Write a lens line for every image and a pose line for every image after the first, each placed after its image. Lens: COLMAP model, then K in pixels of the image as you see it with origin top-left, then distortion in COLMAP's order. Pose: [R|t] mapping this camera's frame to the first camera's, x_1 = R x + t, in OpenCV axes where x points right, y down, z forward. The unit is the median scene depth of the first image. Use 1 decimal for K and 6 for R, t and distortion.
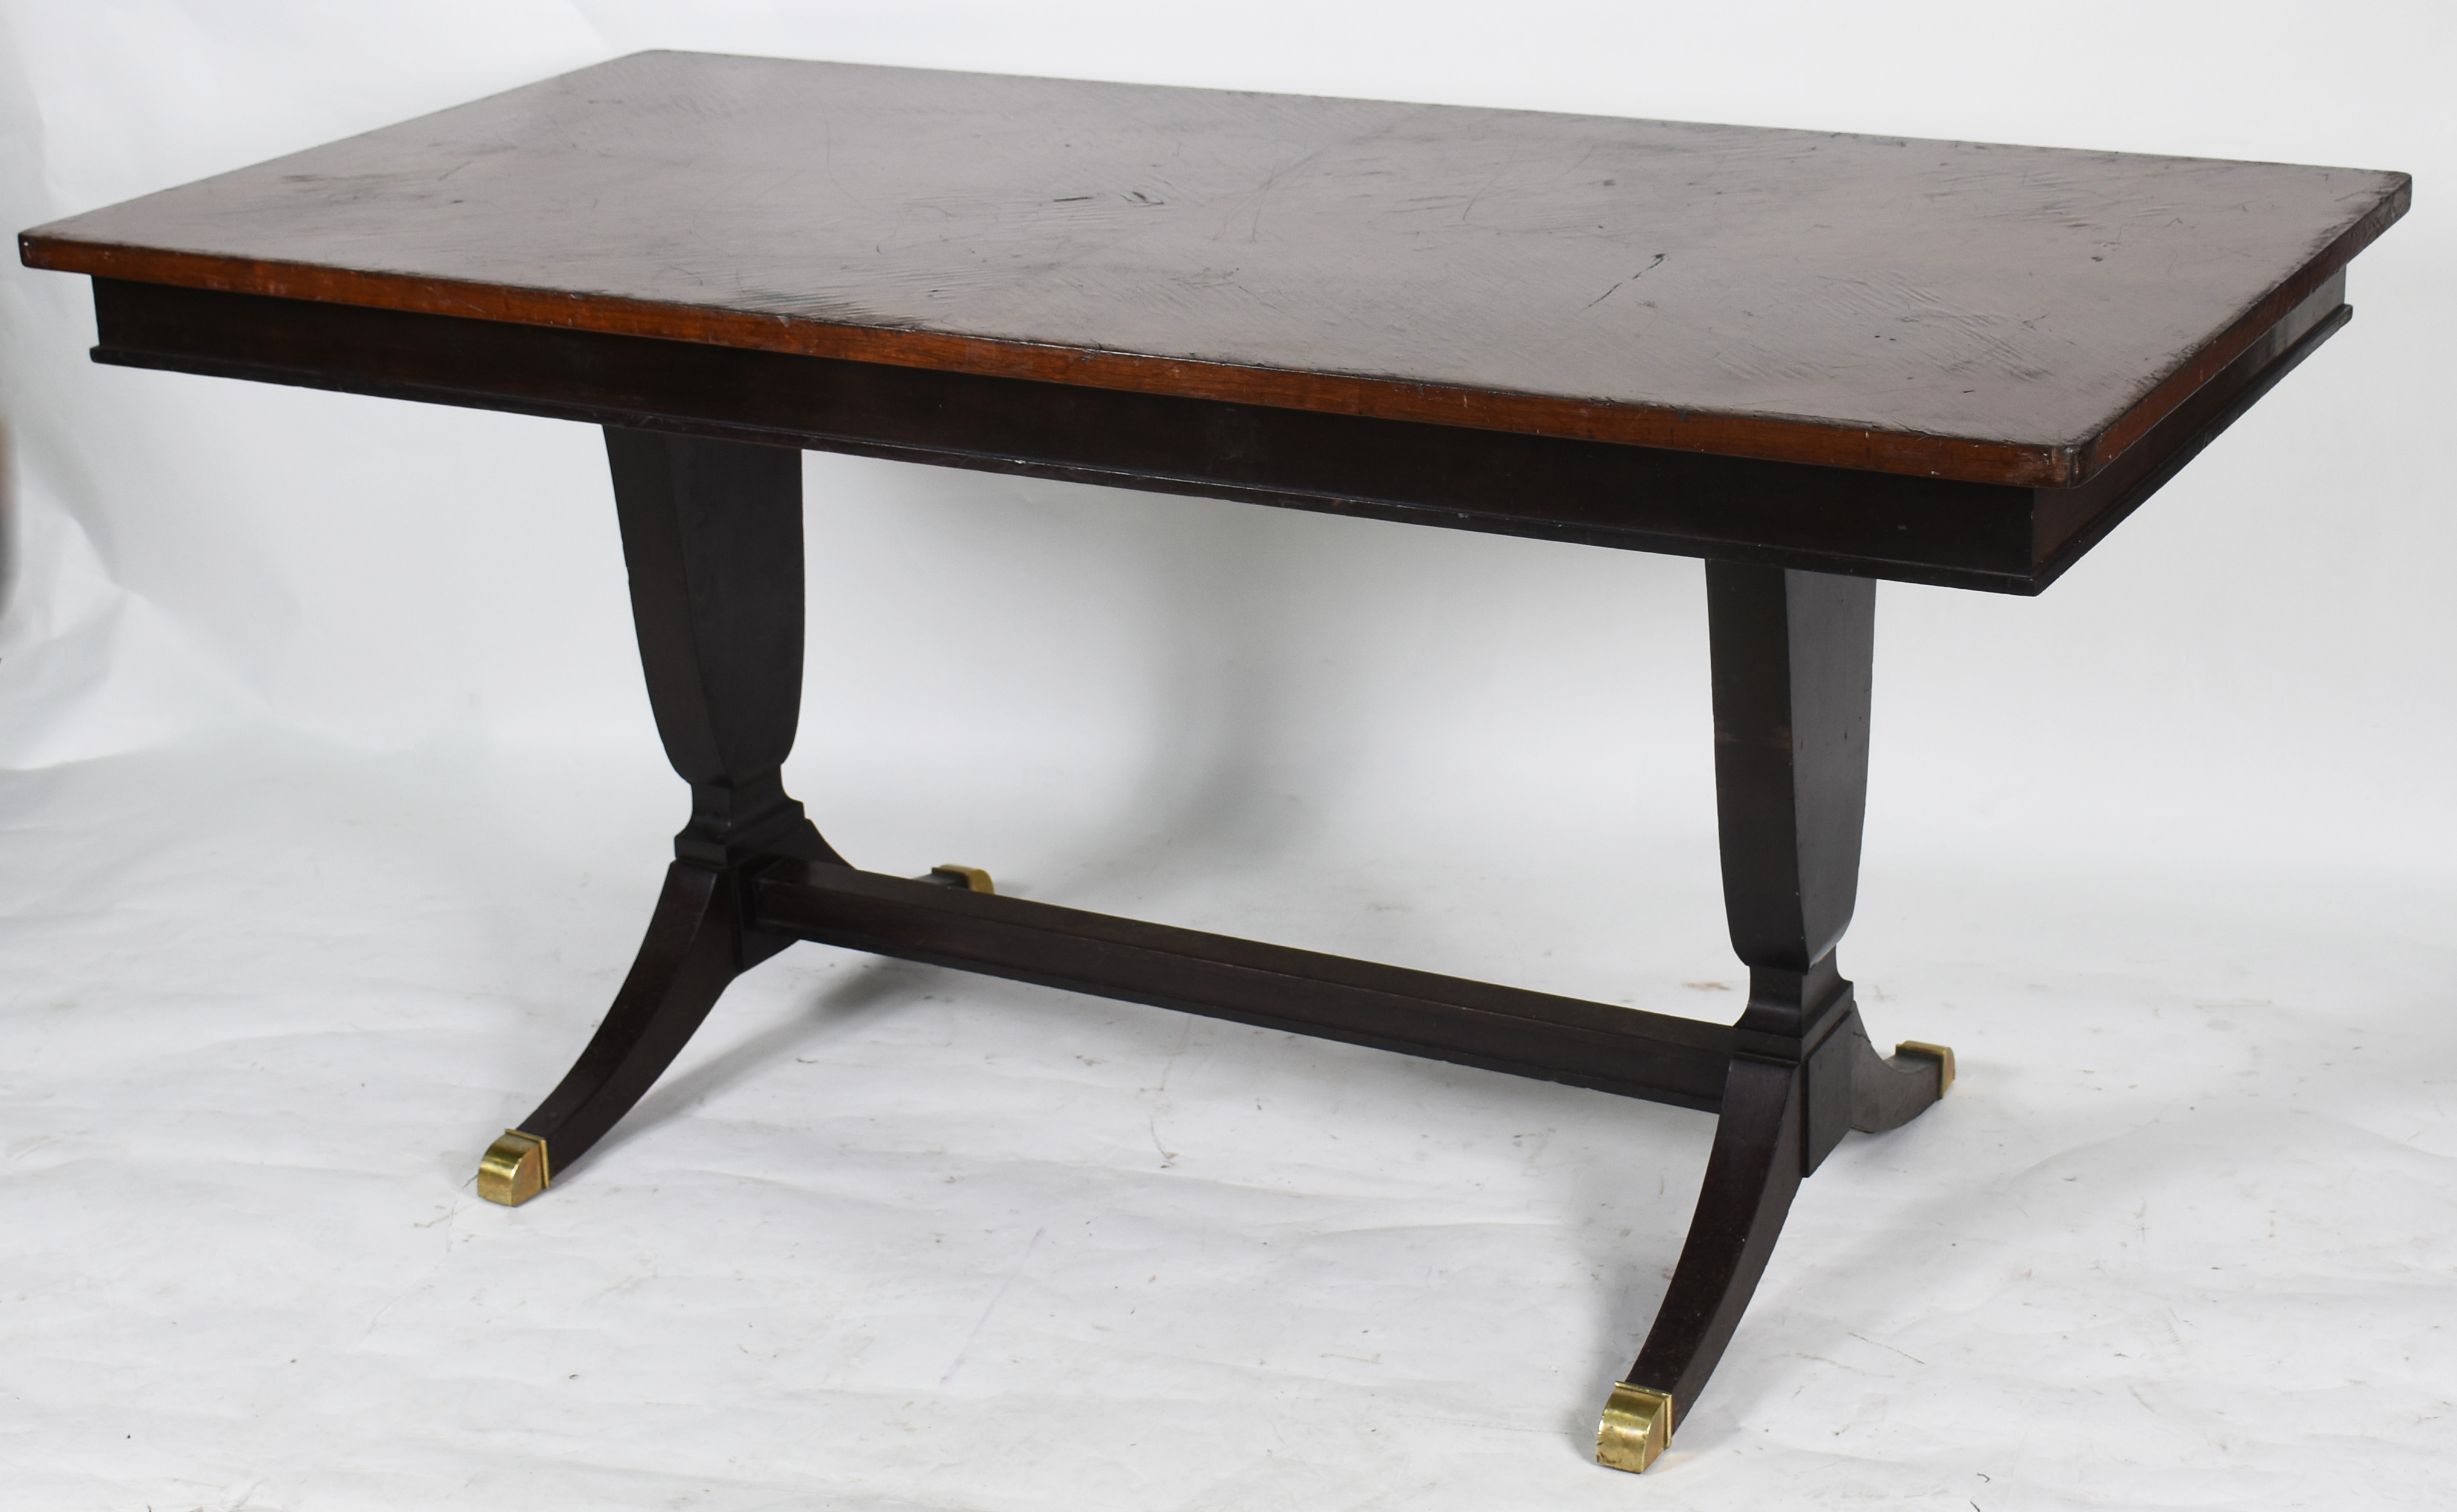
lens RADIAL K [[3578.2, 0, 1228.5], [0, 3578.2, 756.0], [0, 0, 1]] dist [0.083673, -0.008389]
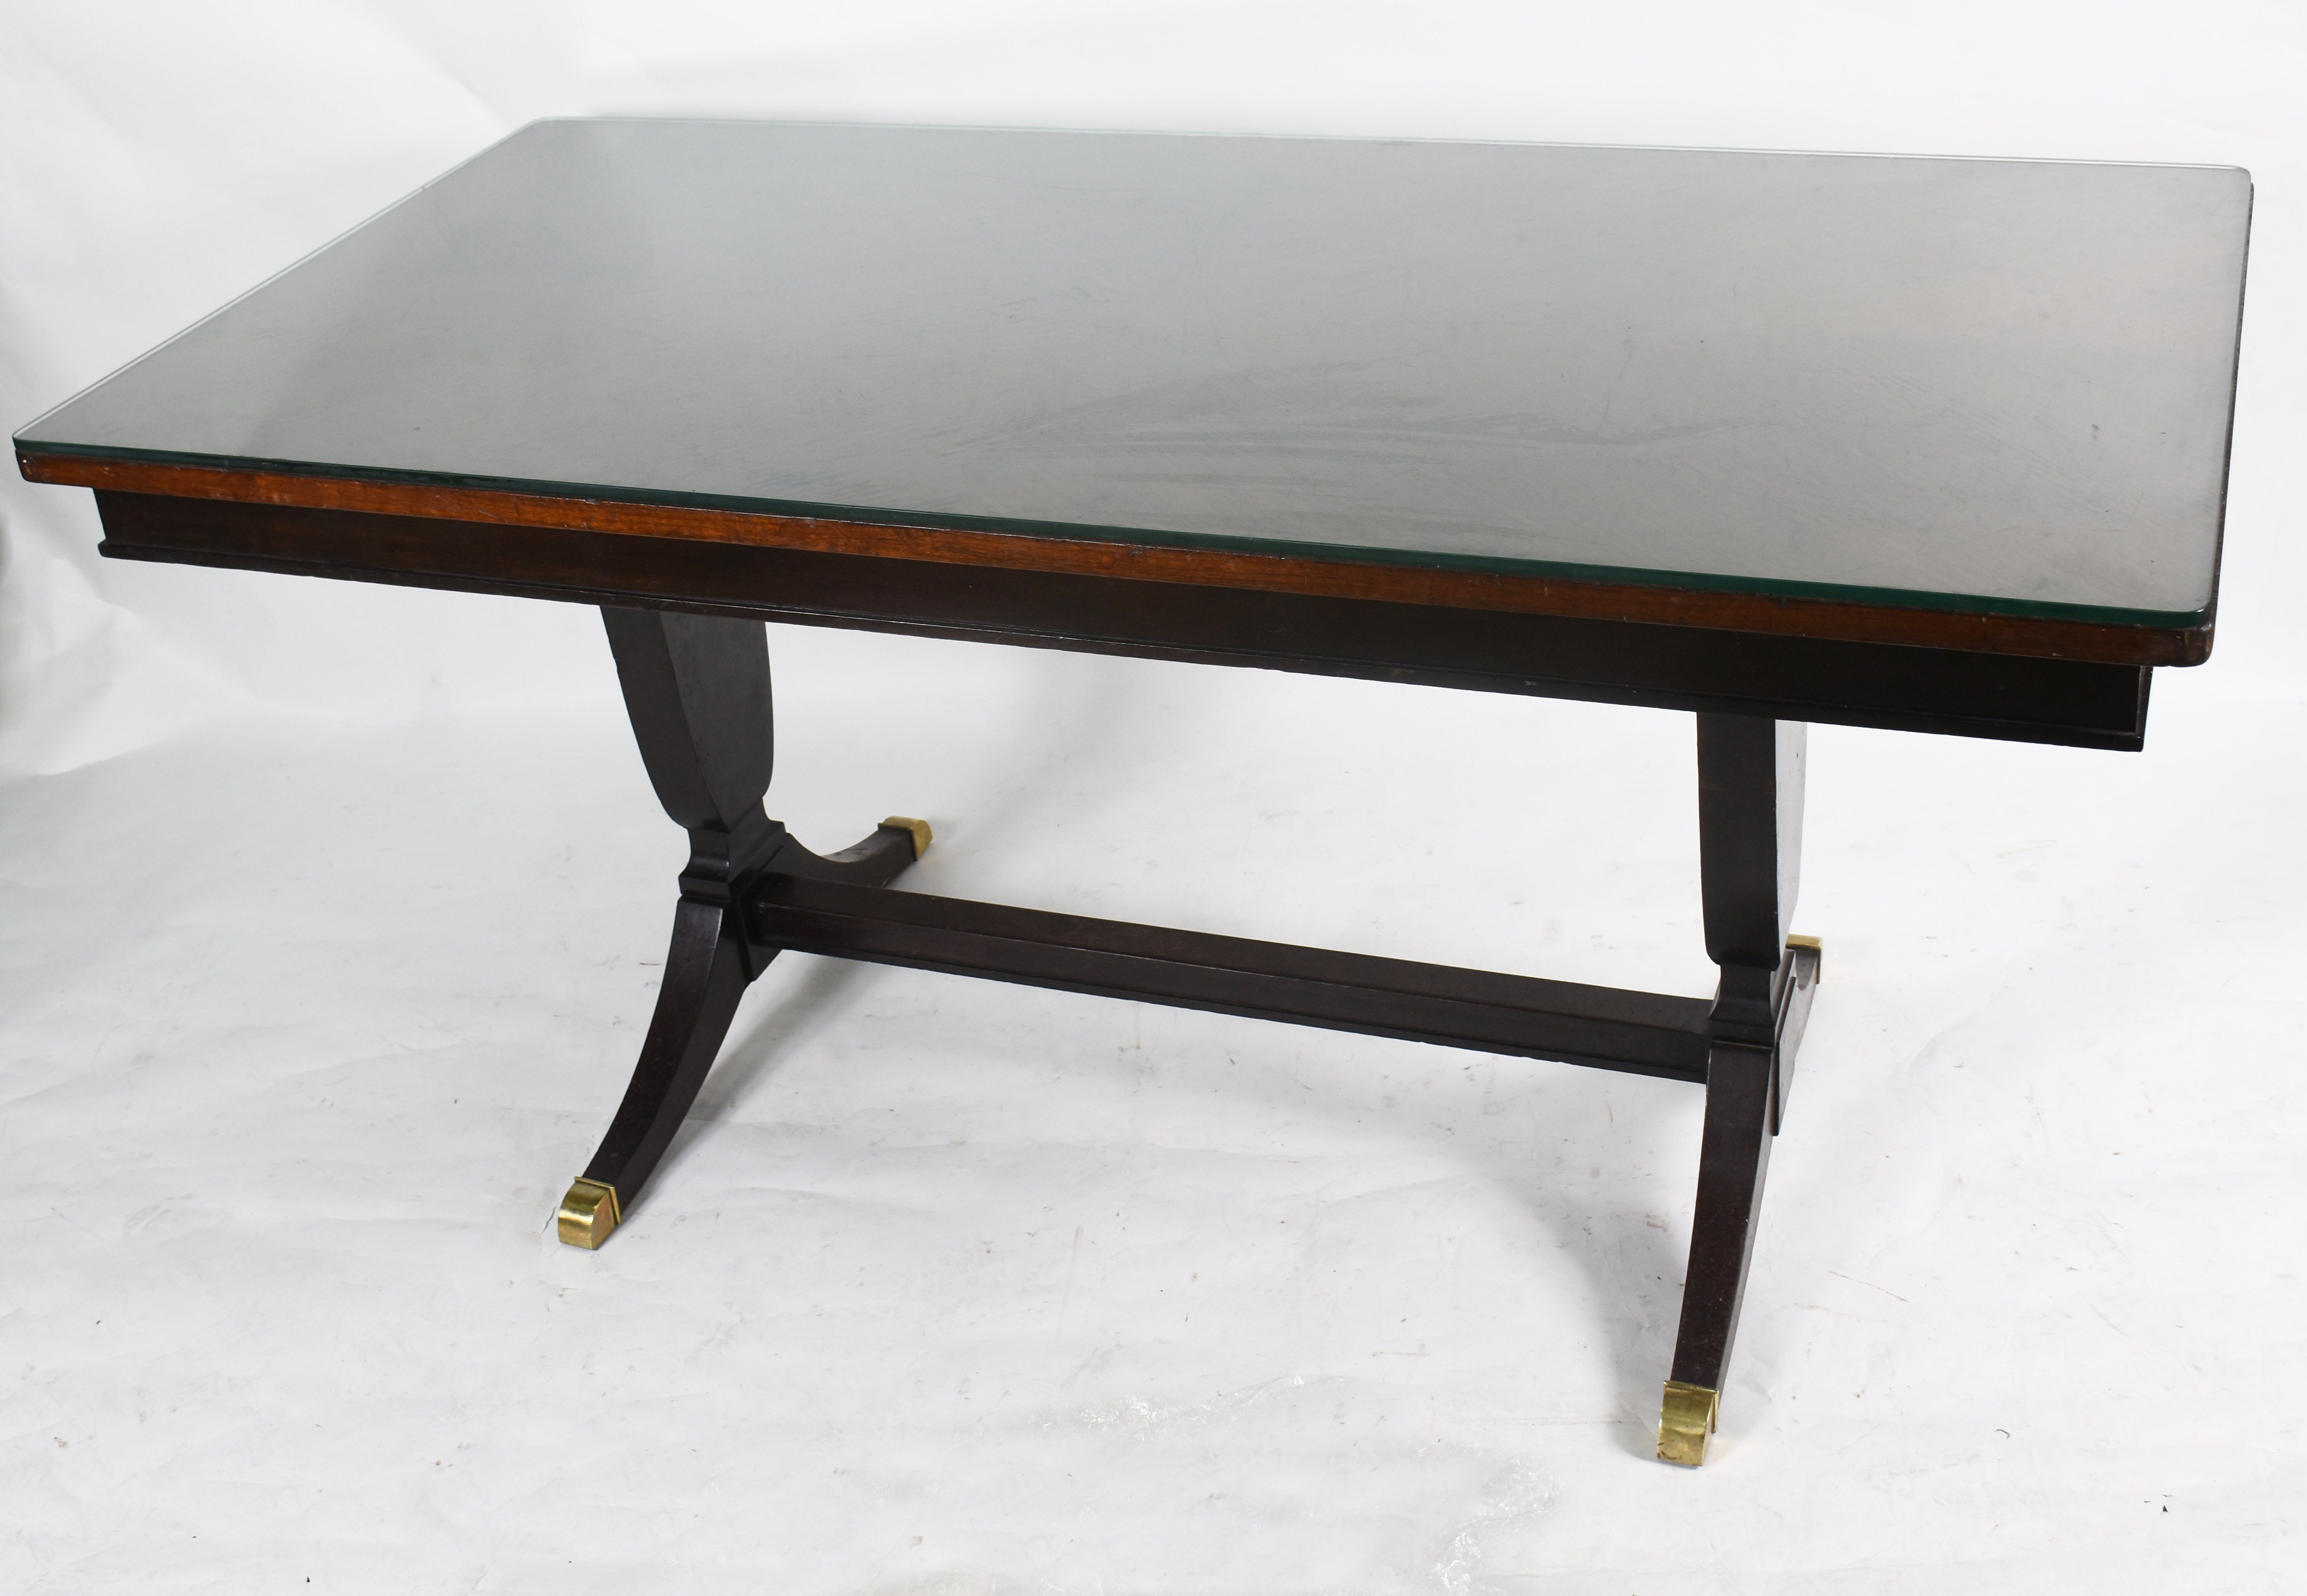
lens RADIAL K [[2688.4, 0, 1153.5], [0, 2688.4, 798.0], [0, 0, 1]] dist [-0.023909, 0.042060]
pose [[0.990768, -0.114379, 0.072776, -0.076291], [0.103452, 0.984817, 0.139404, -0.116626], [-0.087616, -0.130588, 0.987558, 0.193797]]
